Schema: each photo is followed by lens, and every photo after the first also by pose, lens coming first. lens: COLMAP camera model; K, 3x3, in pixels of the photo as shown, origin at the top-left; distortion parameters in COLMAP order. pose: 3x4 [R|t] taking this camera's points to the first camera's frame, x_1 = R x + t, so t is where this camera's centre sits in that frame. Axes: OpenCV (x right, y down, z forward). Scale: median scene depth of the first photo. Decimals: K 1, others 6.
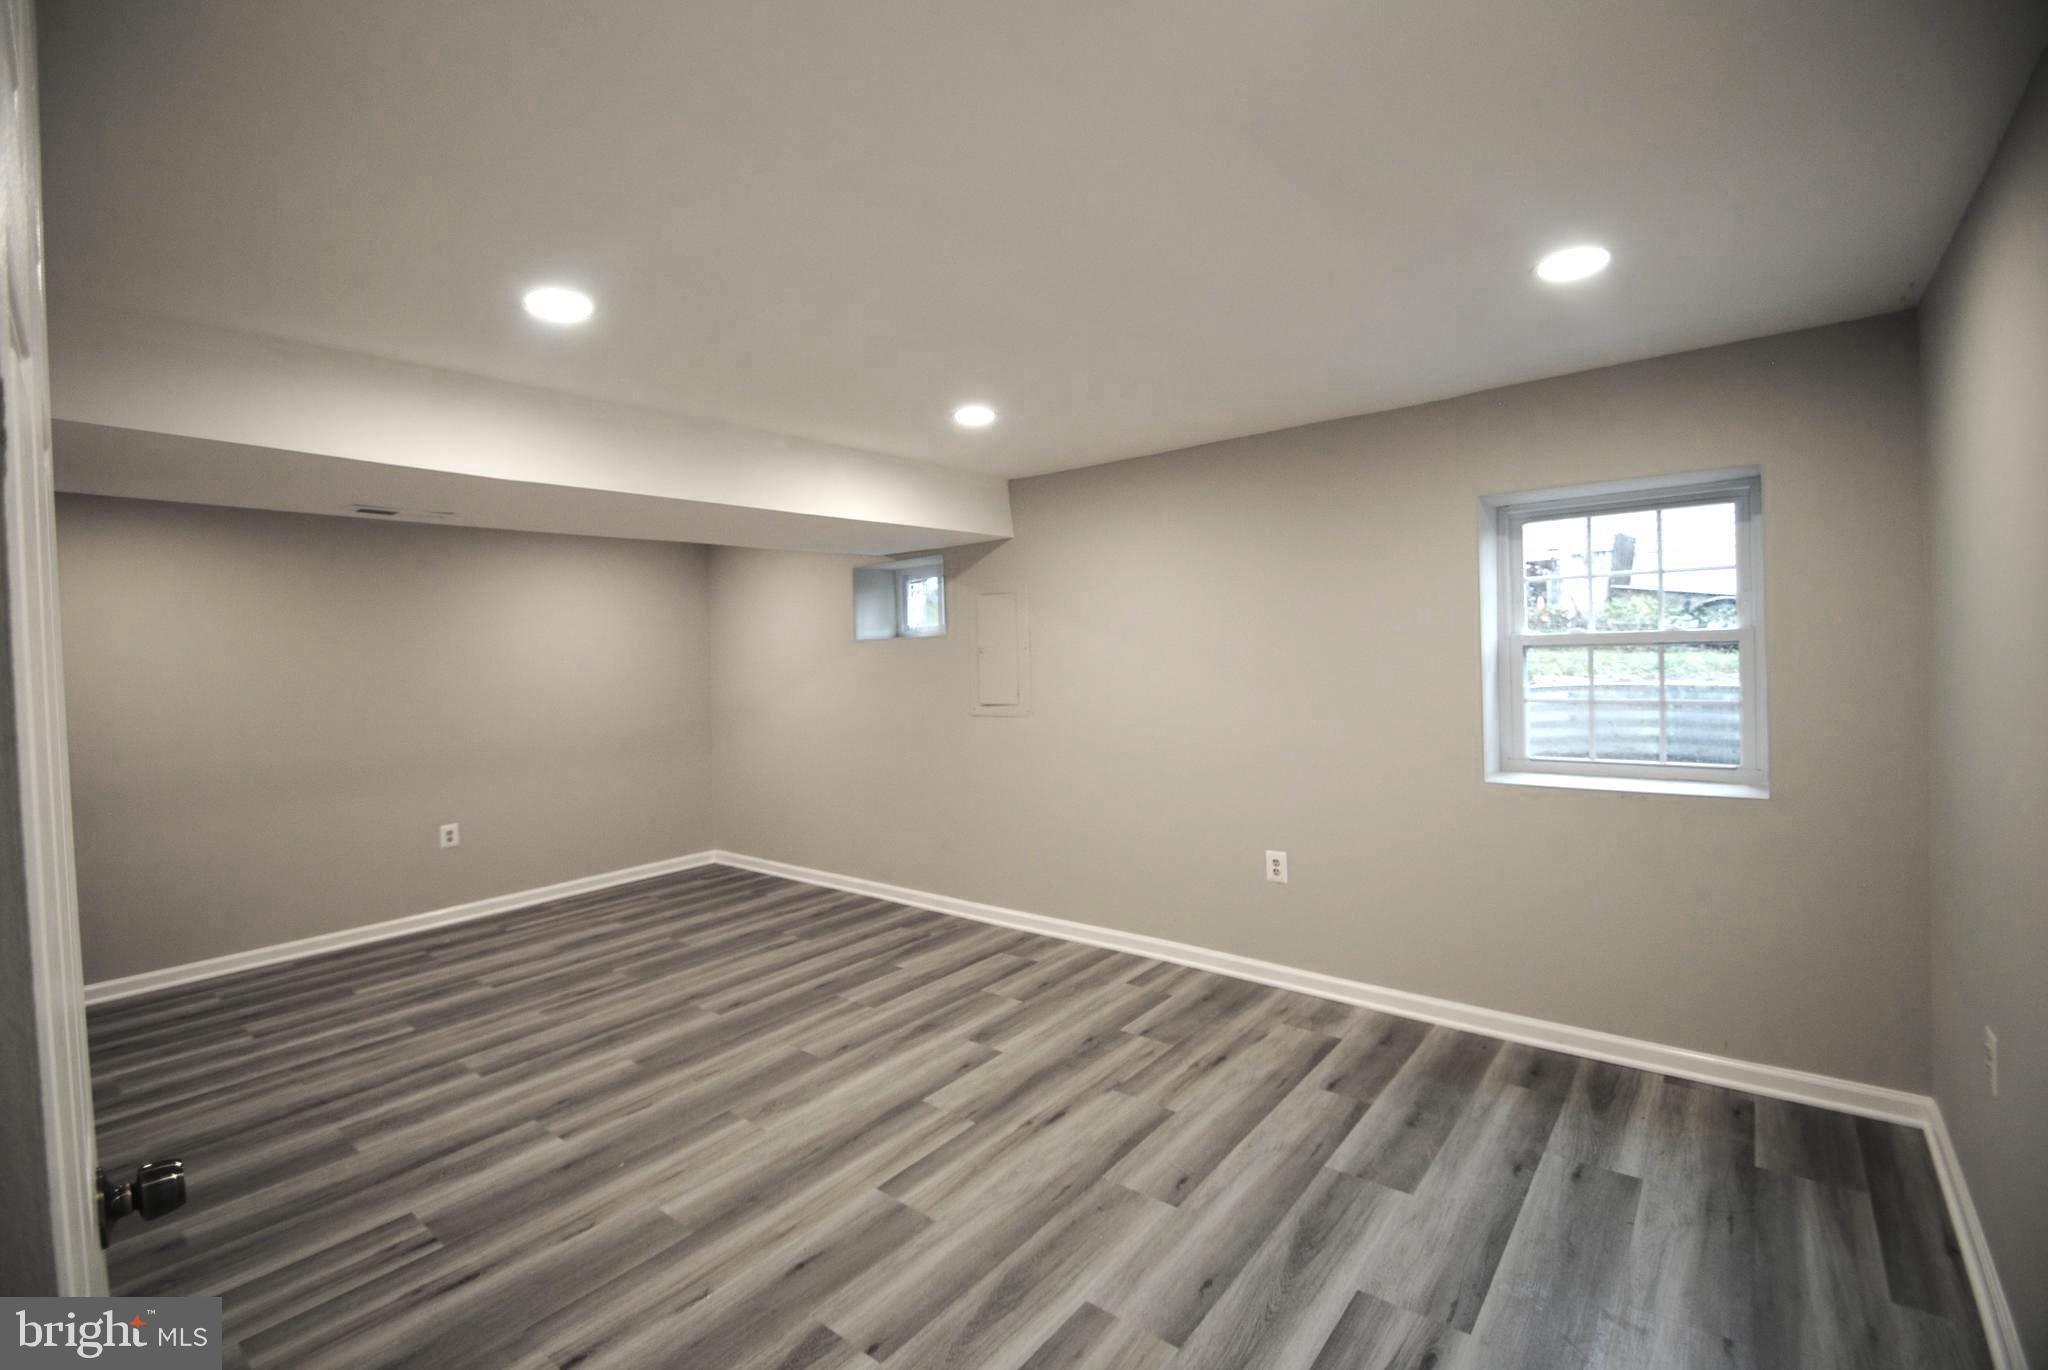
lens RADIAL K [[901.3, 0, 1001.0], [0, 901.3, 665.1], [0, 0, 1]] dist [0.016268, -0.019211]
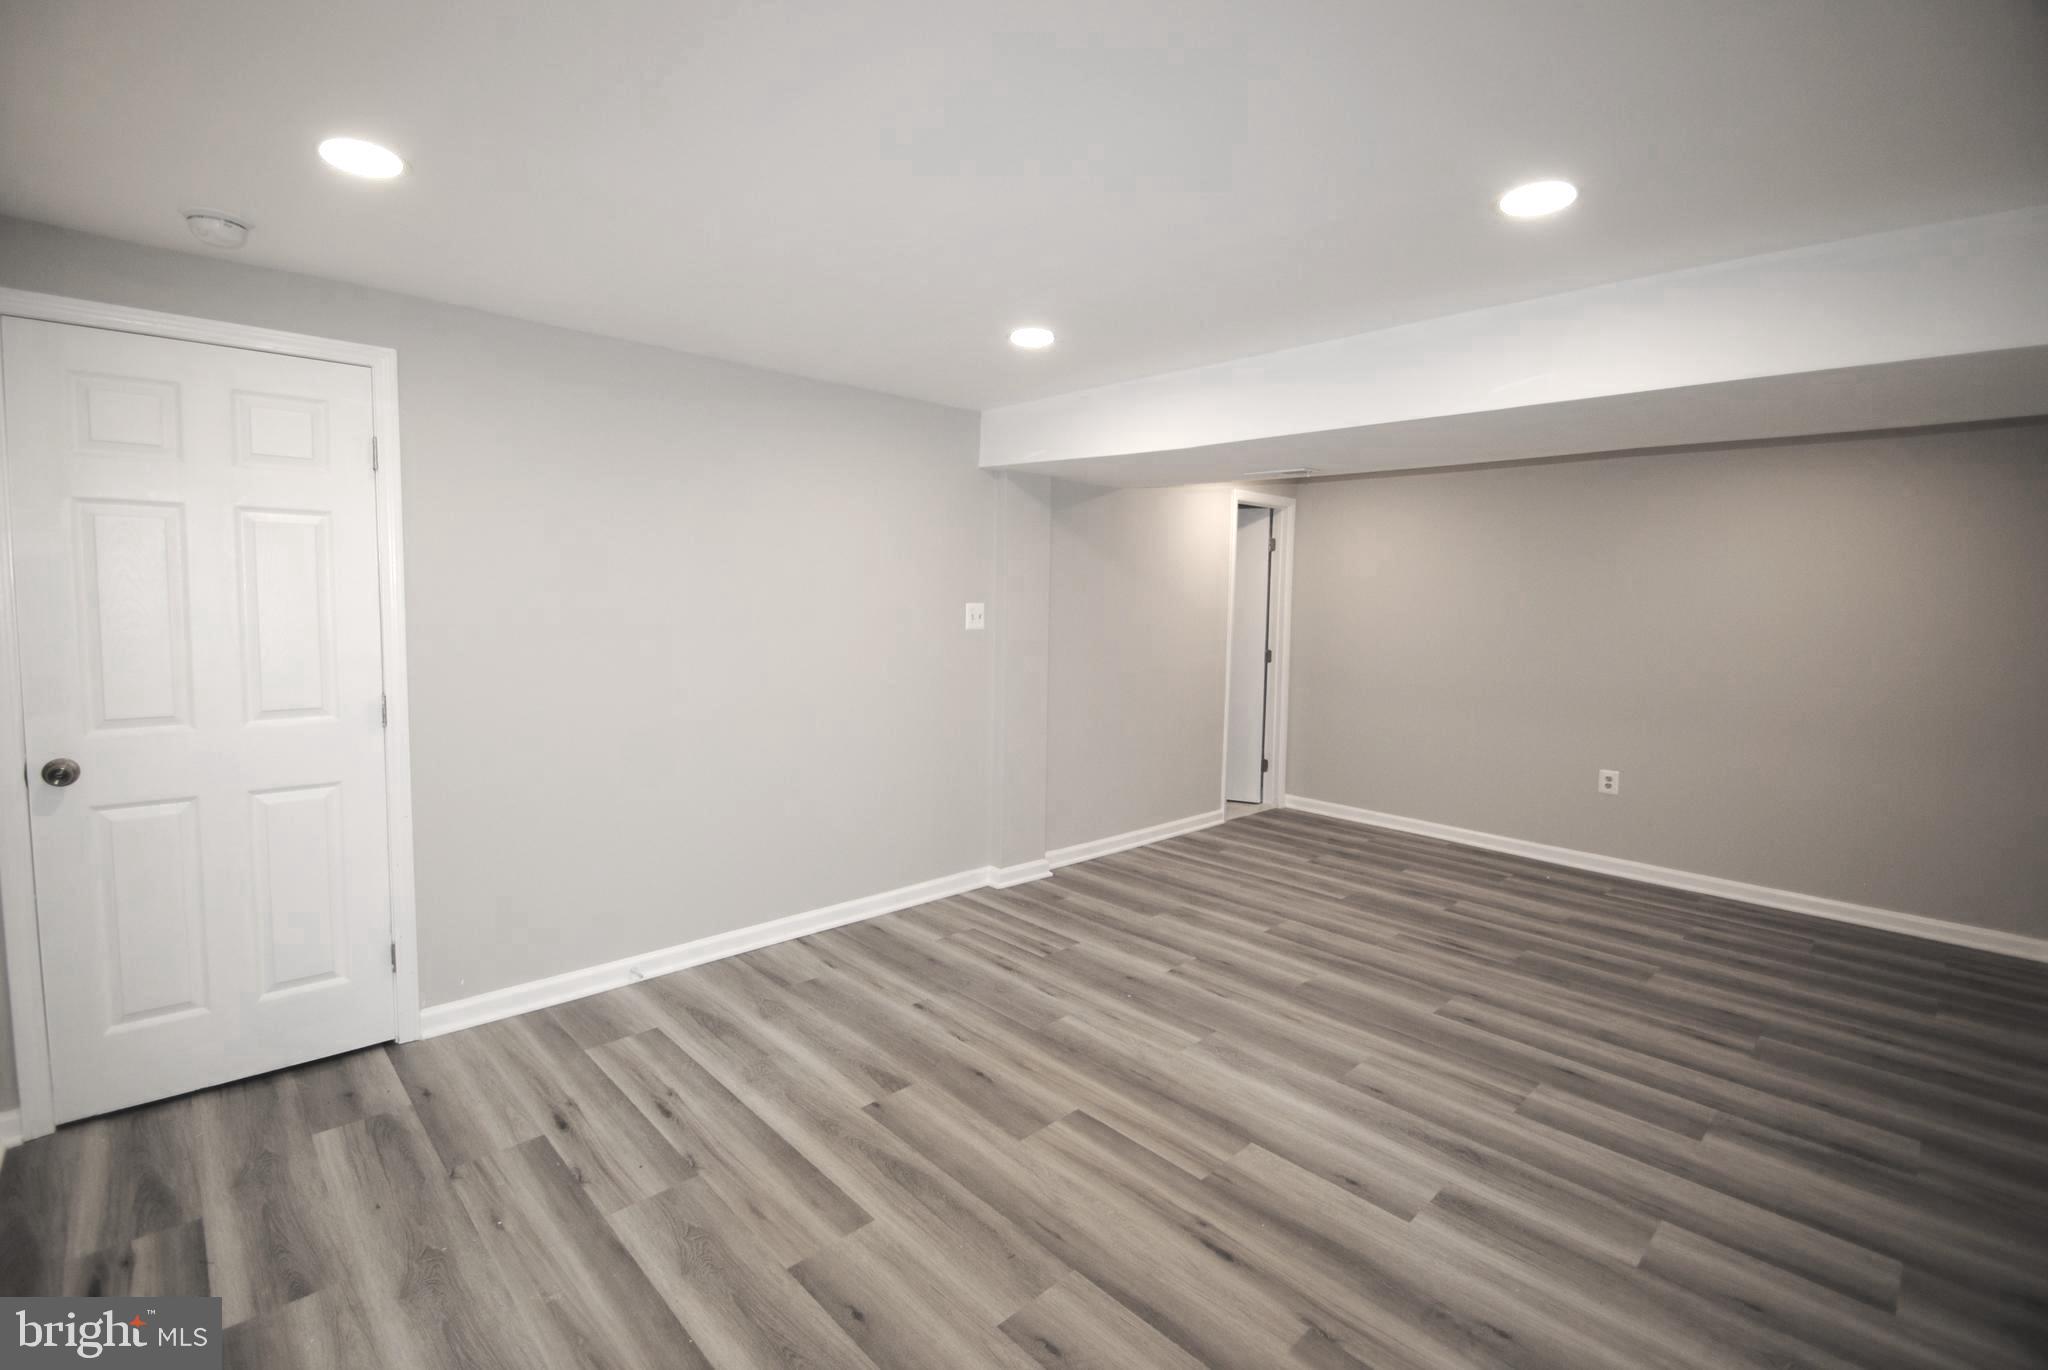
lens RADIAL K [[901.3, 0, 1001.0], [0, 901.3, 665.1], [0, 0, 1]] dist [0.016268, -0.019211]
pose [[-0.125347, 0.112817, -0.985678, 0.620551], [-0.033308, 0.992475, 0.117831, -0.039012], [0.991554, 0.047600, -0.120646, 0.741358]]
